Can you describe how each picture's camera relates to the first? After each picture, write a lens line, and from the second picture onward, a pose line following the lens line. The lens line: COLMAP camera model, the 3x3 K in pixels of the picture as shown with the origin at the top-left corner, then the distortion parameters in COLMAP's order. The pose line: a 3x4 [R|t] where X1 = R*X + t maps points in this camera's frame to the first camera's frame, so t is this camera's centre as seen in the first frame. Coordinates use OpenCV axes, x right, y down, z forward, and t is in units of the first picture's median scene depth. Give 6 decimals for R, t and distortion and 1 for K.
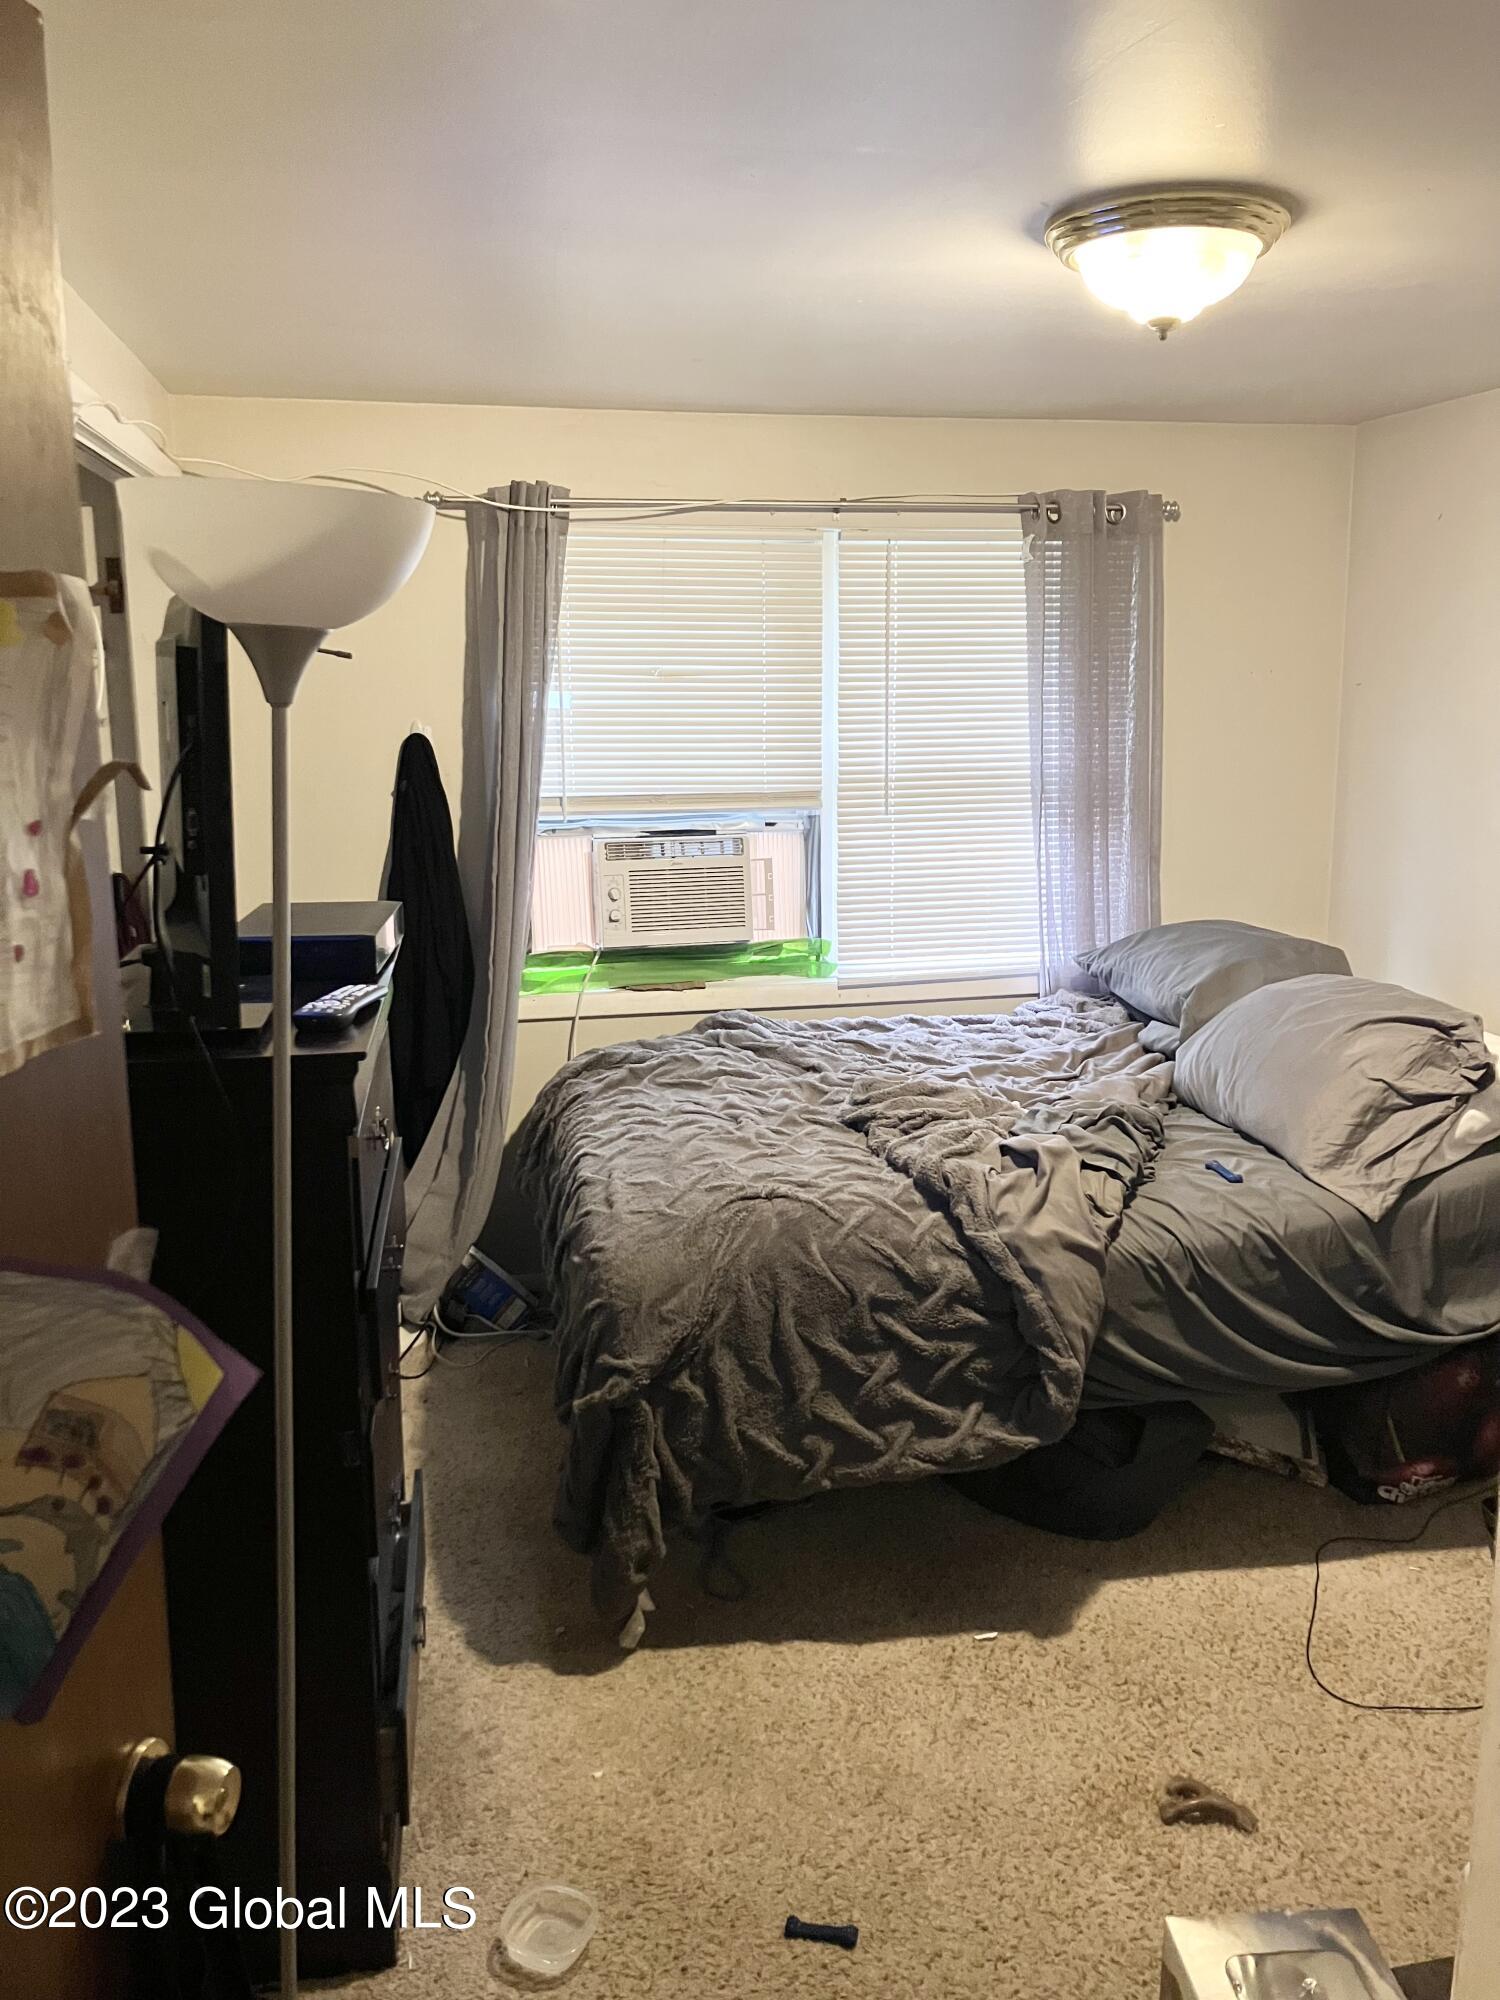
lens RADIAL K [[1618.4, 0, 748.1], [0, 1618.4, 1007.5], [0, 0, 1]] dist [0.033171, -0.036113]
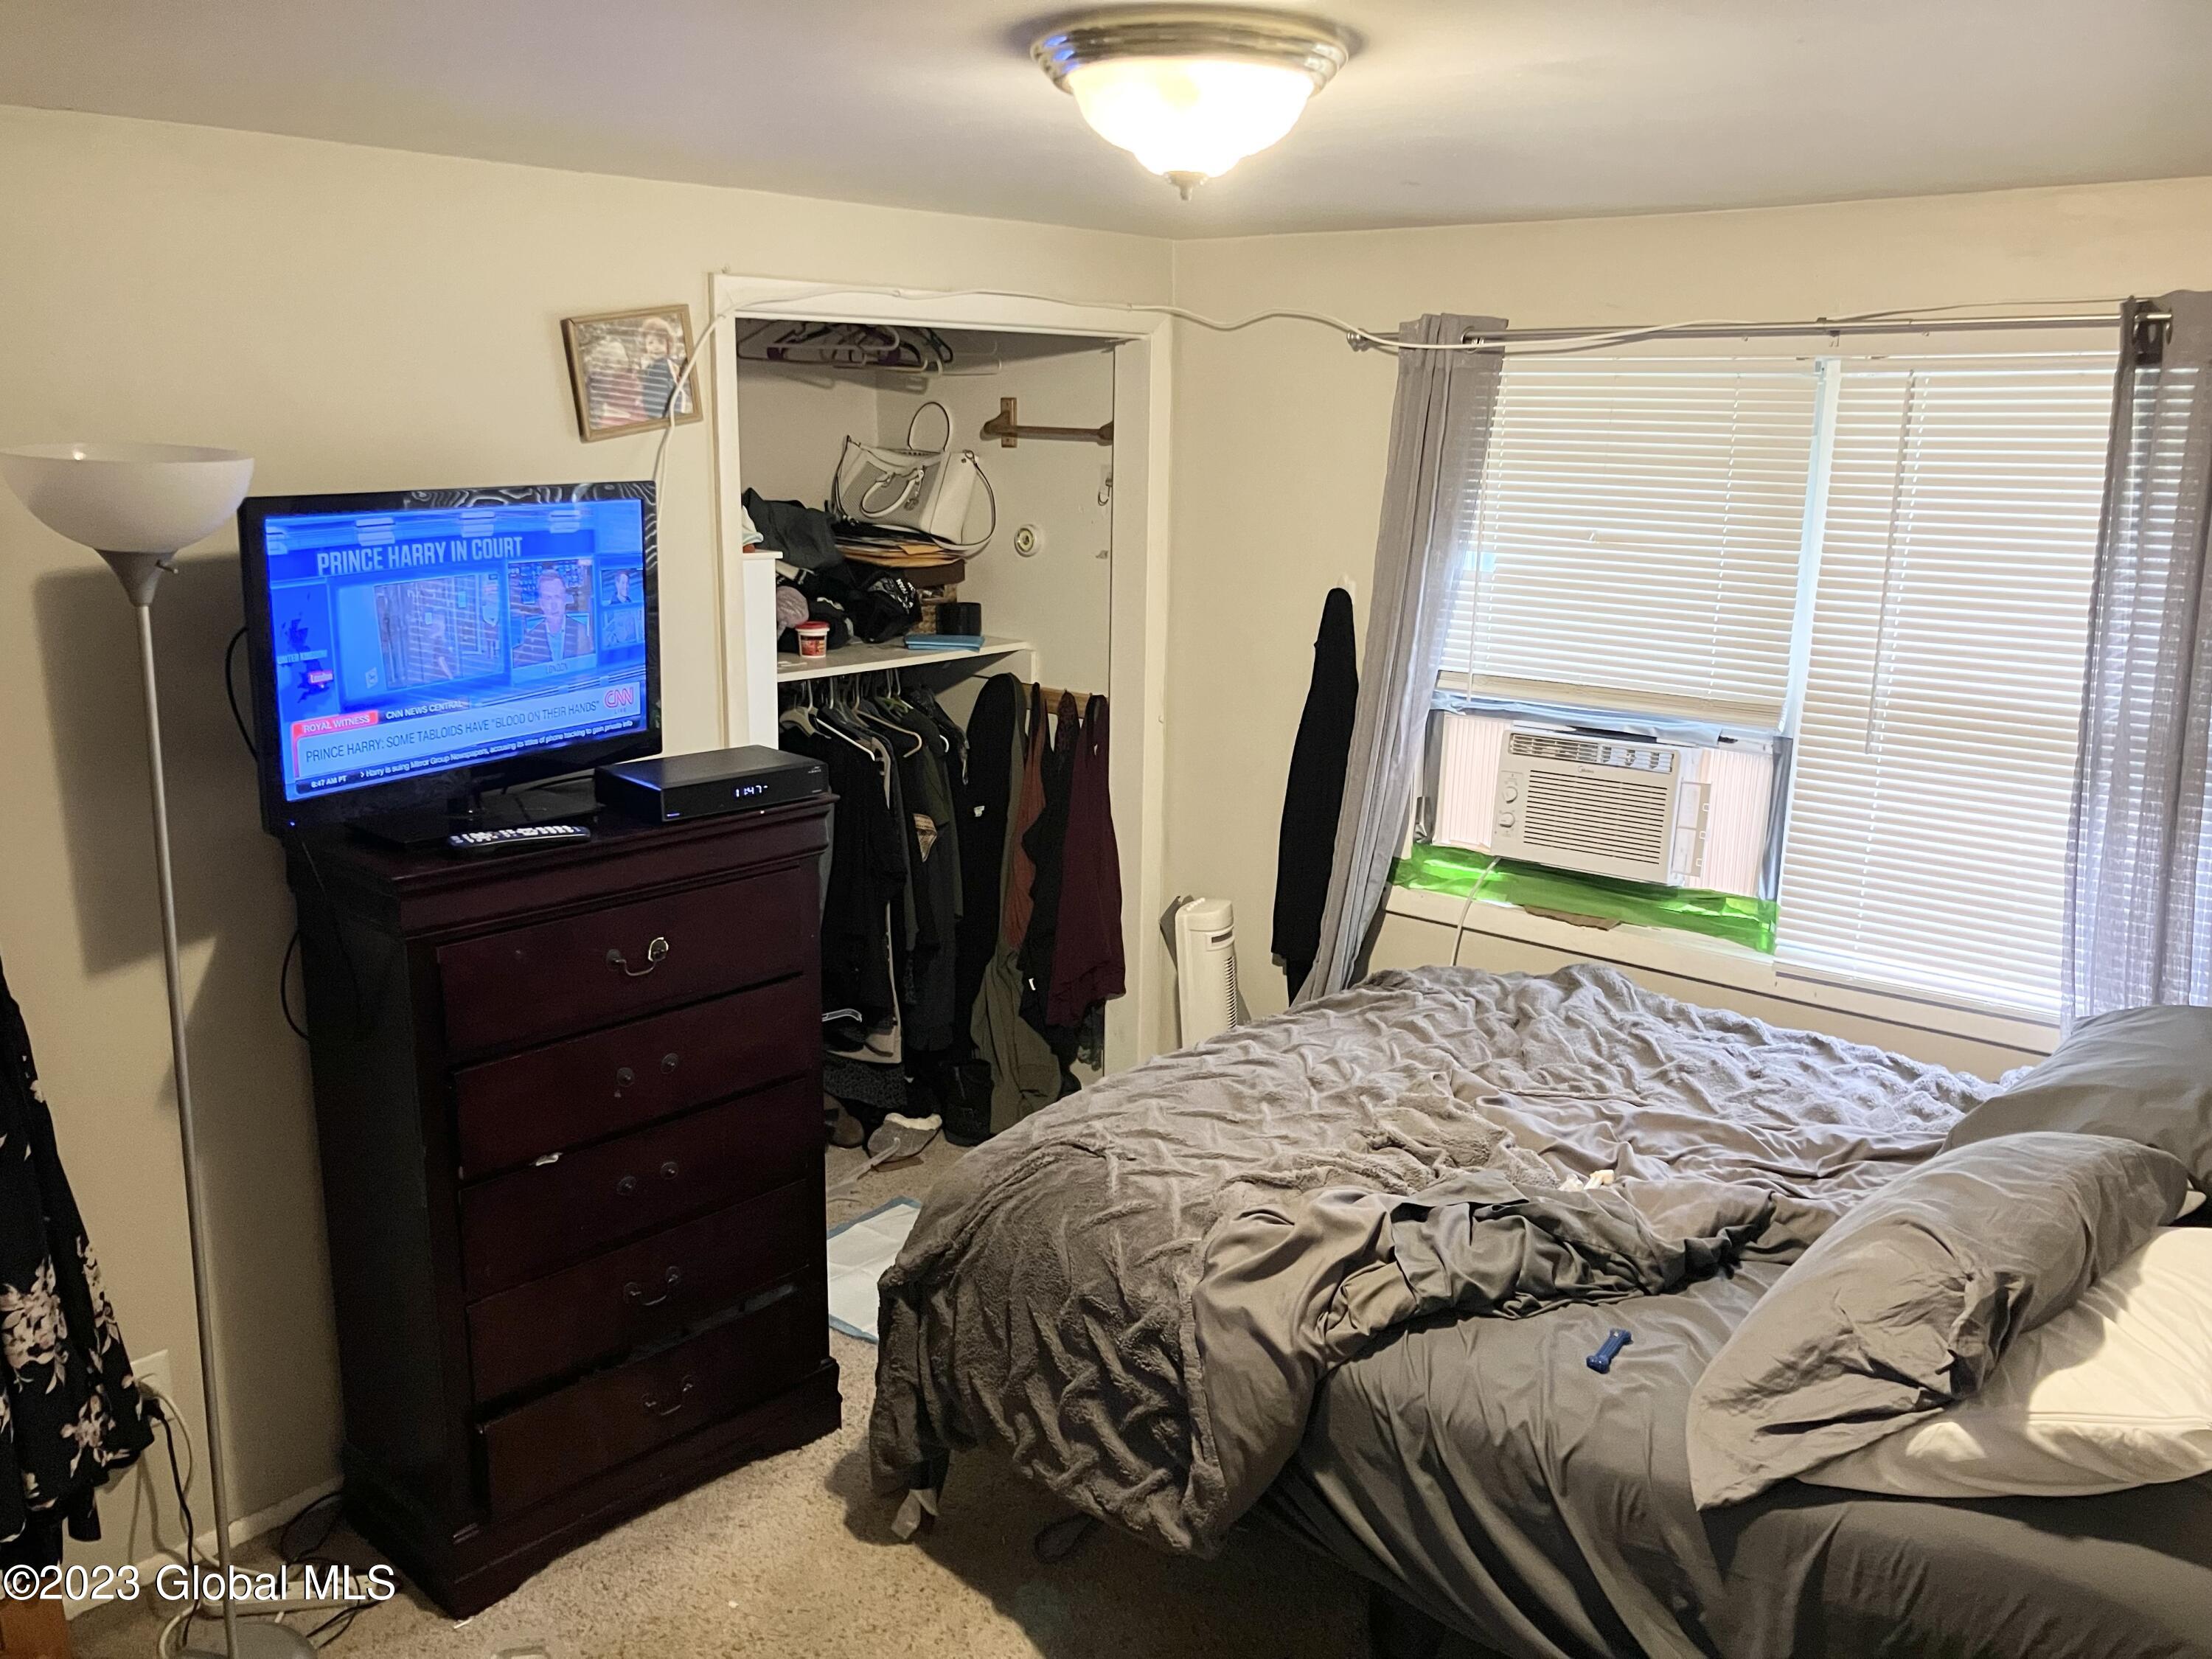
lens RADIAL K [[1843.8, 0, 1102.7], [0, 1843.8, 819.4], [0, 0, 1]] dist [0.000528, -0.008768]
pose [[0.590870, 0.189262, -0.784253, 0.568750], [-0.173227, 0.979184, 0.105792, -0.127095], [0.787950, 0.073345, 0.611355, 0.260631]]
